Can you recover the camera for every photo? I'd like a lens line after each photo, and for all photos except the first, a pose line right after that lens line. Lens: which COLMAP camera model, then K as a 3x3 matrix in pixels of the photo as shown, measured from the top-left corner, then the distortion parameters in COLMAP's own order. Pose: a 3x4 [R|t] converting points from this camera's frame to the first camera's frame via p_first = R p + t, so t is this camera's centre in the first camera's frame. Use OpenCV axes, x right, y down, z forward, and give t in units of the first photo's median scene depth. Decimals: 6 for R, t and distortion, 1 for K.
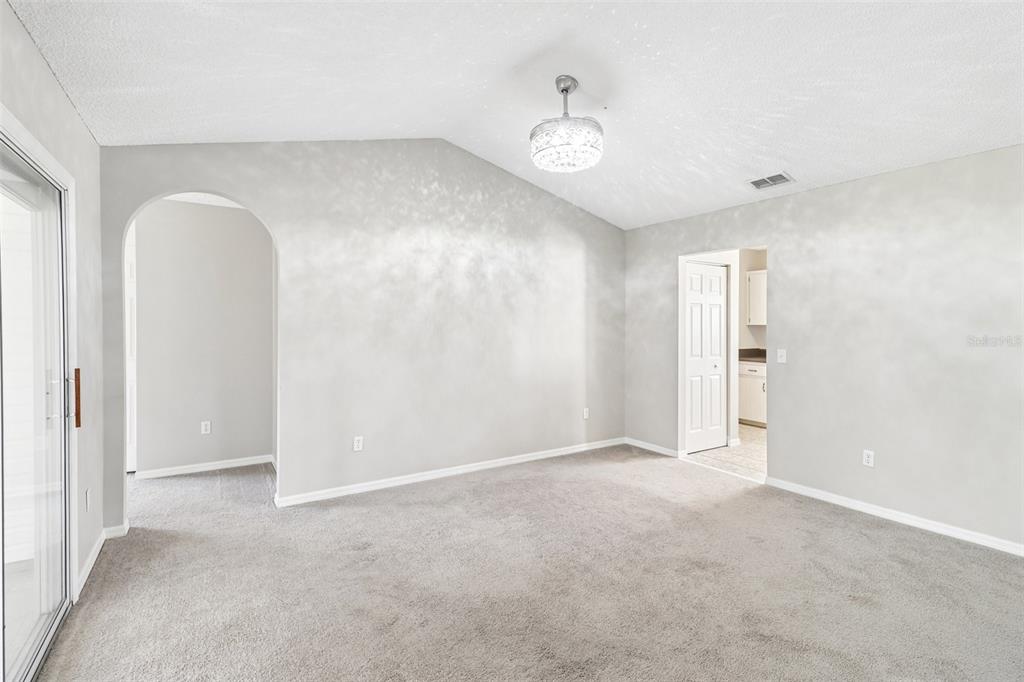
lens RADIAL K [[468.4, 0, 507.9], [0, 468.4, 326.5], [0, 0, 1]] dist [0.026102, -0.016738]
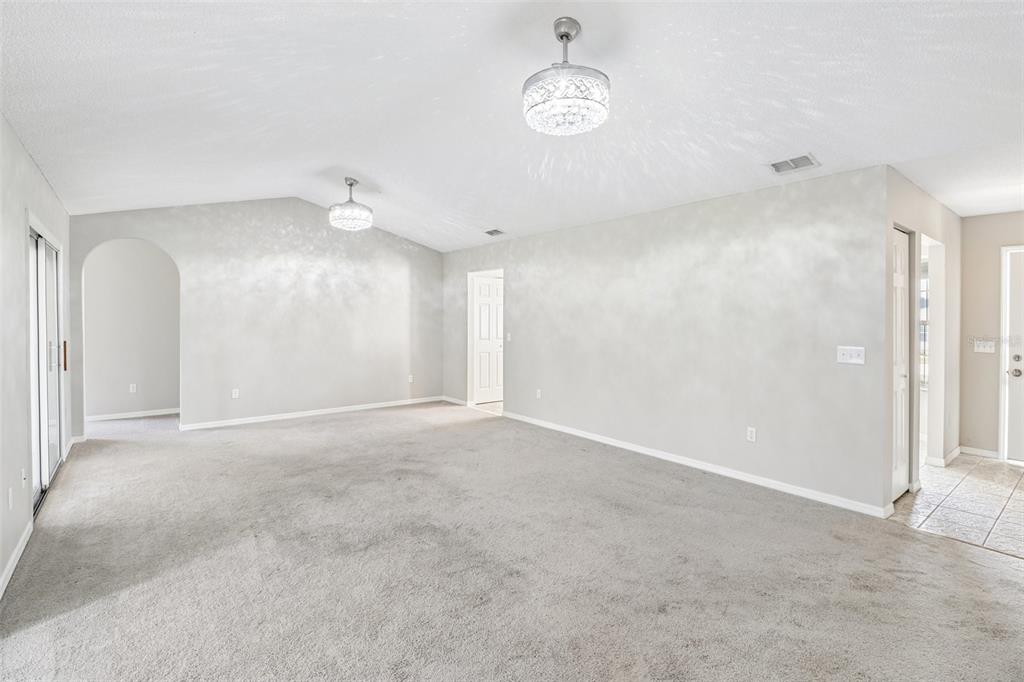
lens RADIAL K [[477.0, 0, 508.4], [0, 477.0, 323.2], [0, 0, 1]] dist [0.002250, -0.008584]
pose [[0.994802, -0.001908, 0.101813, 0.390735], [0.001250, 0.999978, 0.006525, 0.002826], [-0.101823, -0.006364, 0.994782, -0.622020]]
